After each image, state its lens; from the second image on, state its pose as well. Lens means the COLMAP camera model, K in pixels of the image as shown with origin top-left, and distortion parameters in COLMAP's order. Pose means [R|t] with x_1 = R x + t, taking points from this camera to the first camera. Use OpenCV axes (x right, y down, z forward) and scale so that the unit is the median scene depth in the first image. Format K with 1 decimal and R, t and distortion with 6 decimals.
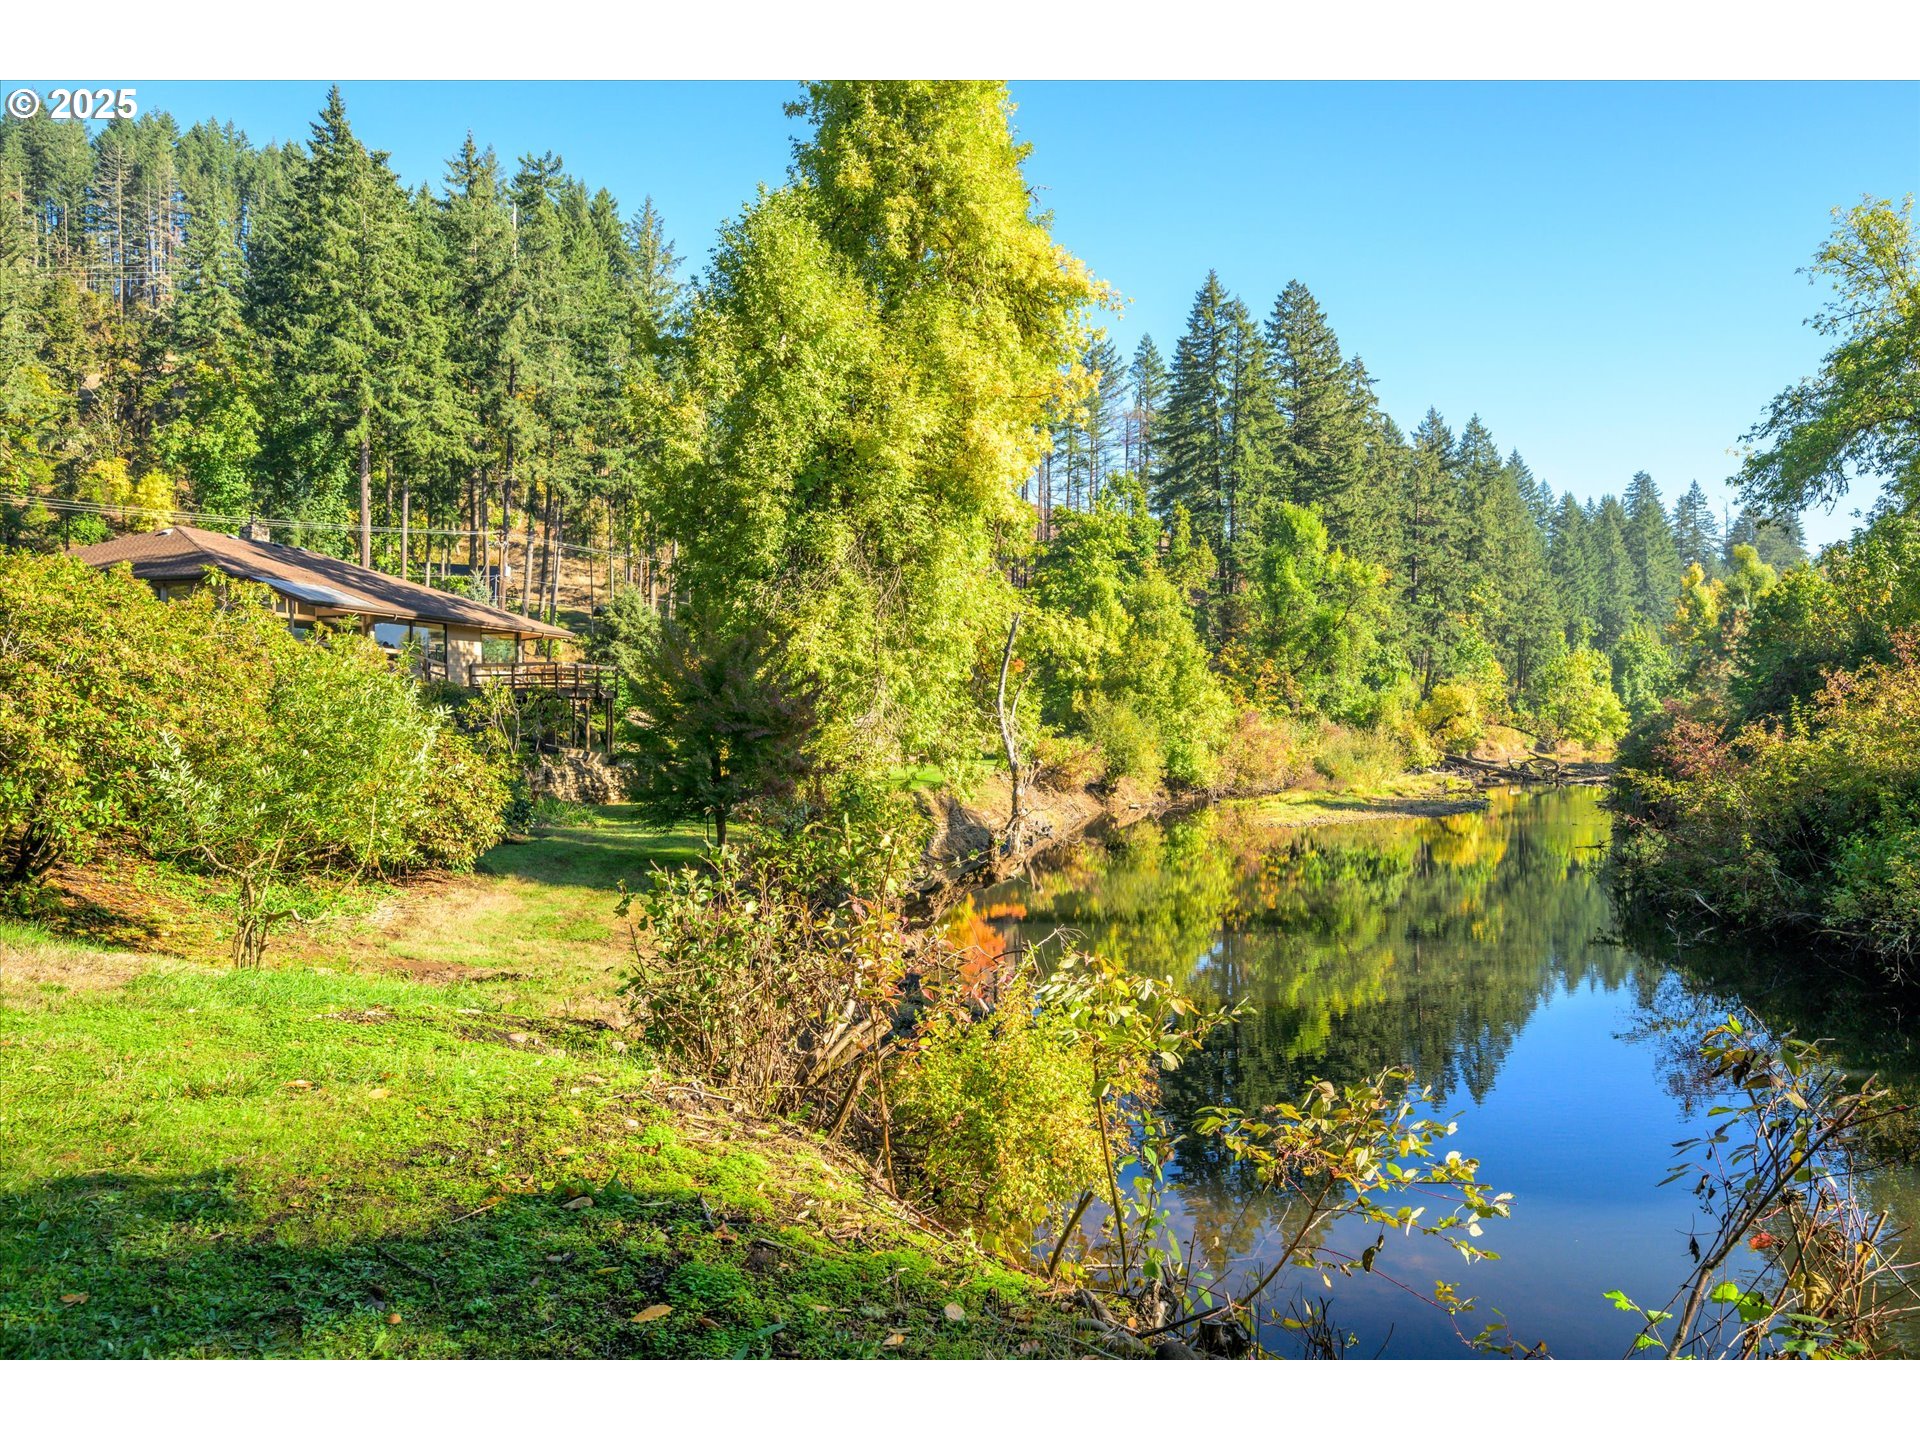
lens RADIAL K [[1506.8, 0, 960.1], [0, 1506.8, 743.2], [0, 0, 1]] dist [-0.006059, -0.004663]
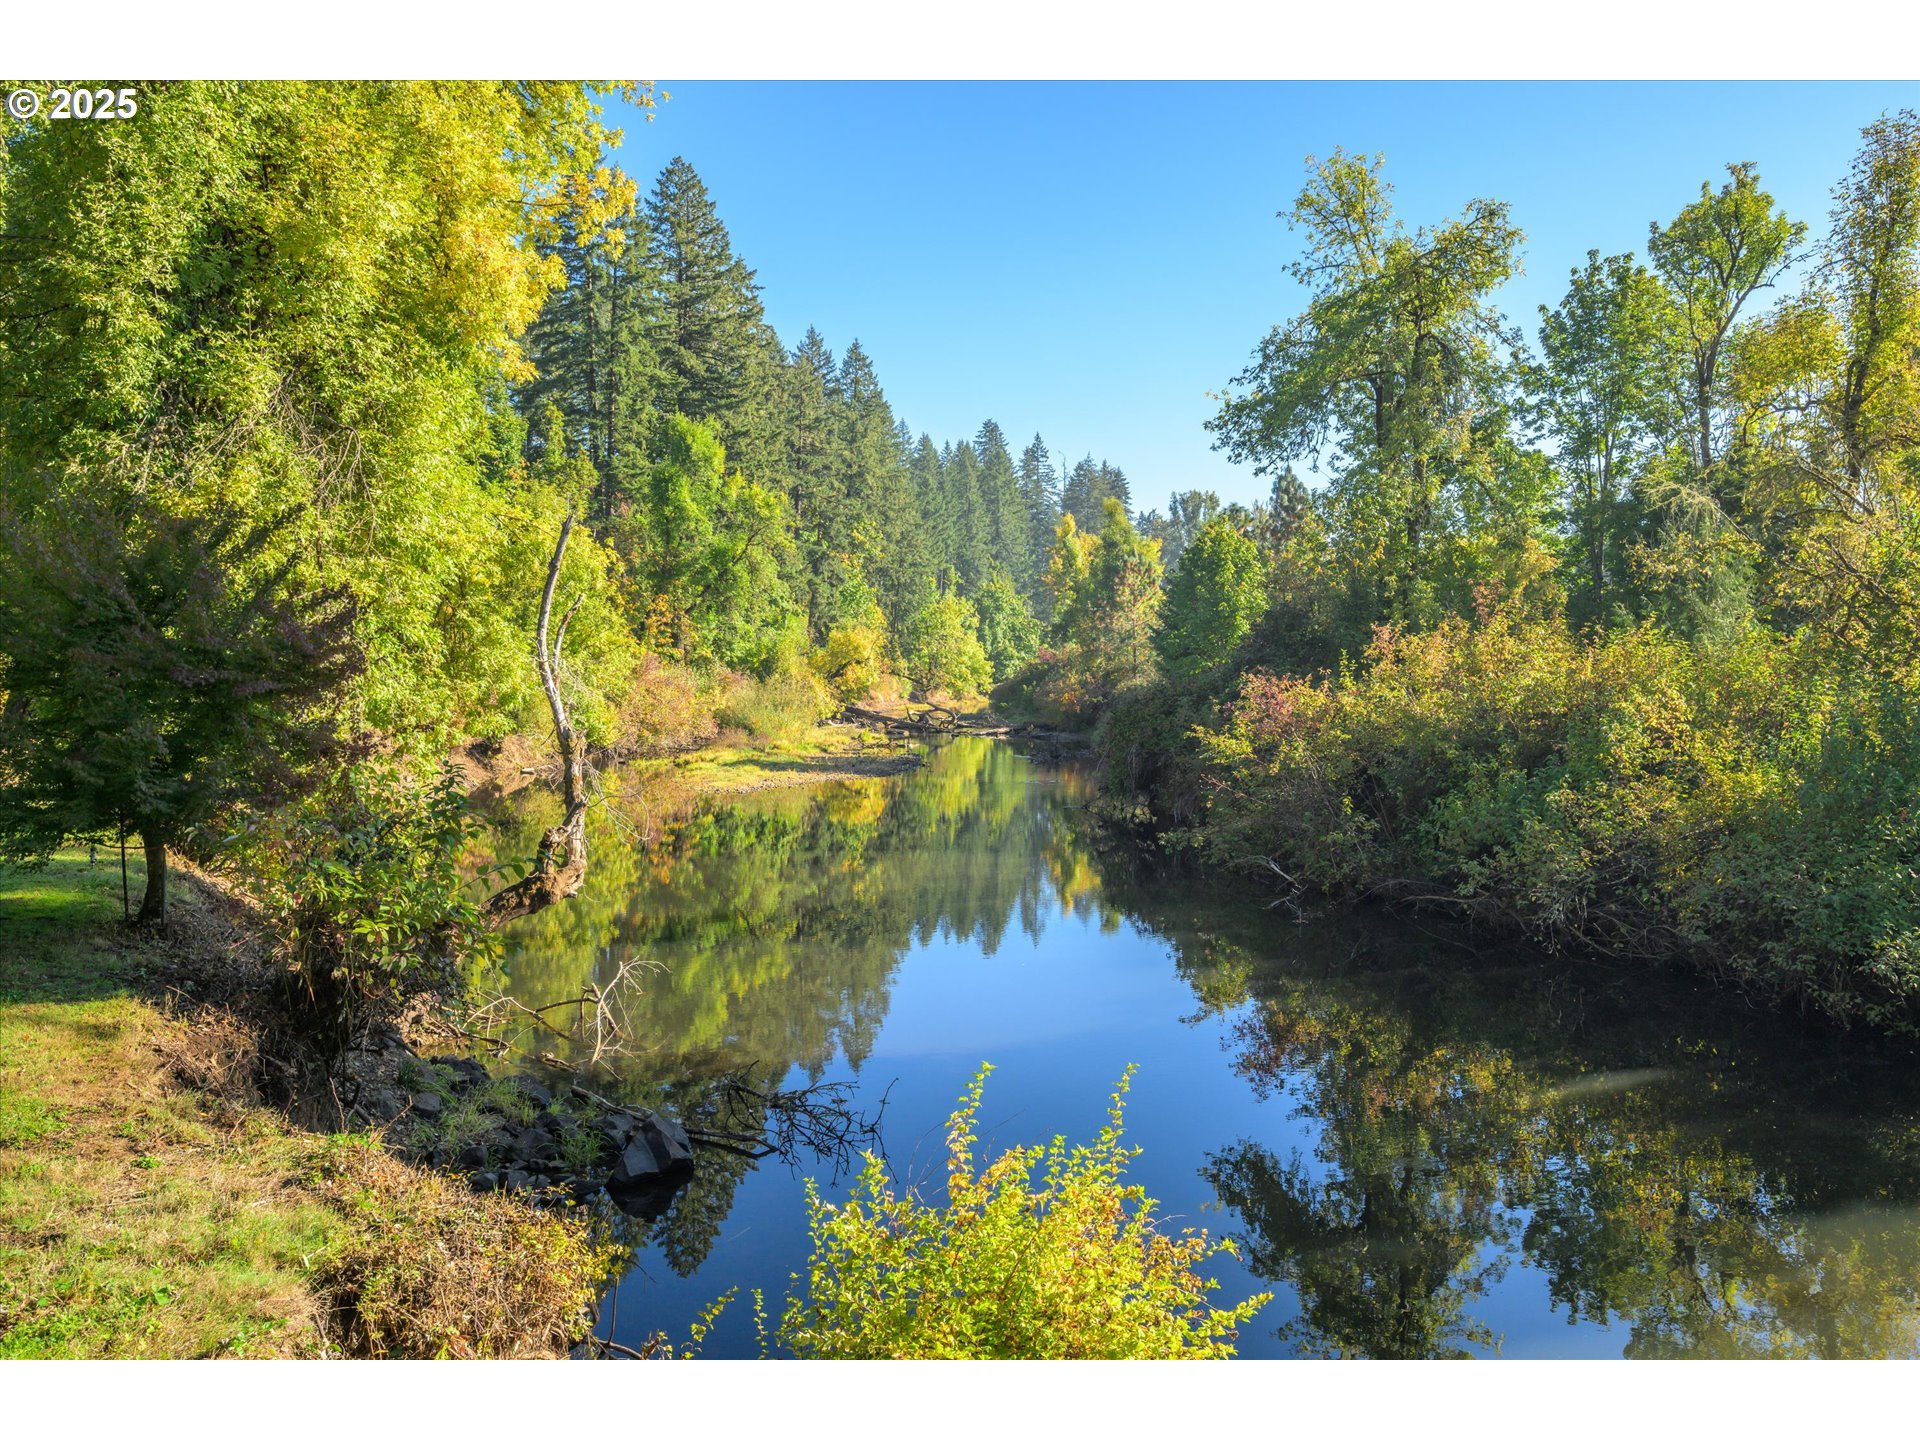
lens RADIAL K [[1506.8, 0, 960.1], [0, 1506.8, 743.2], [0, 0, 1]] dist [-0.006059, -0.004663]
pose [[0.864347, -0.013741, 0.502709, -0.080575], [-0.005337, 0.999320, 0.036491, -0.003197], [-0.502868, -0.034224, 0.863685, 0.164604]]
